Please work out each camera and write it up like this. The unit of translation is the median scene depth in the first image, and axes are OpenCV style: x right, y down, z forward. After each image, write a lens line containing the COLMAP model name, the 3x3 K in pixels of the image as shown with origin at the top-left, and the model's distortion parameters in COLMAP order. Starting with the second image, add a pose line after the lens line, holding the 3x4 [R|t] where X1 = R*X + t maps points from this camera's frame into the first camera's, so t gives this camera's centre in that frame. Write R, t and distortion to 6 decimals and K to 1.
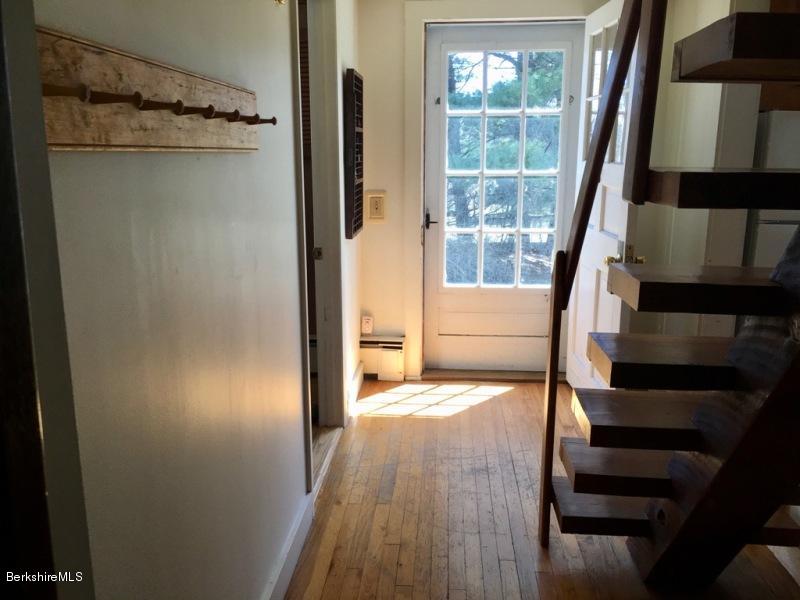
lens RADIAL K [[688.9, 0, 400.7], [0, 688.9, 300.6], [0, 0, 1]] dist [0.063372, -0.066822]
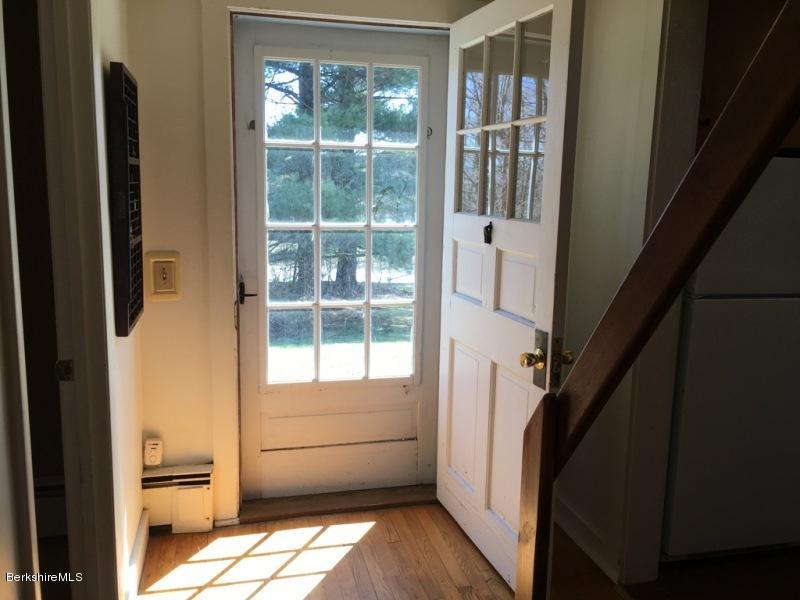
lens RADIAL K [[688.9, 0, 400.7], [0, 688.9, 296.6], [0, 0, 1]] dist [0.063372, -0.066822]
pose [[0.949930, -0.030418, 0.310977, -0.026962], [0.047812, 0.997680, -0.048463, -0.072724], [-0.308782, 0.060905, 0.949181, 0.295104]]
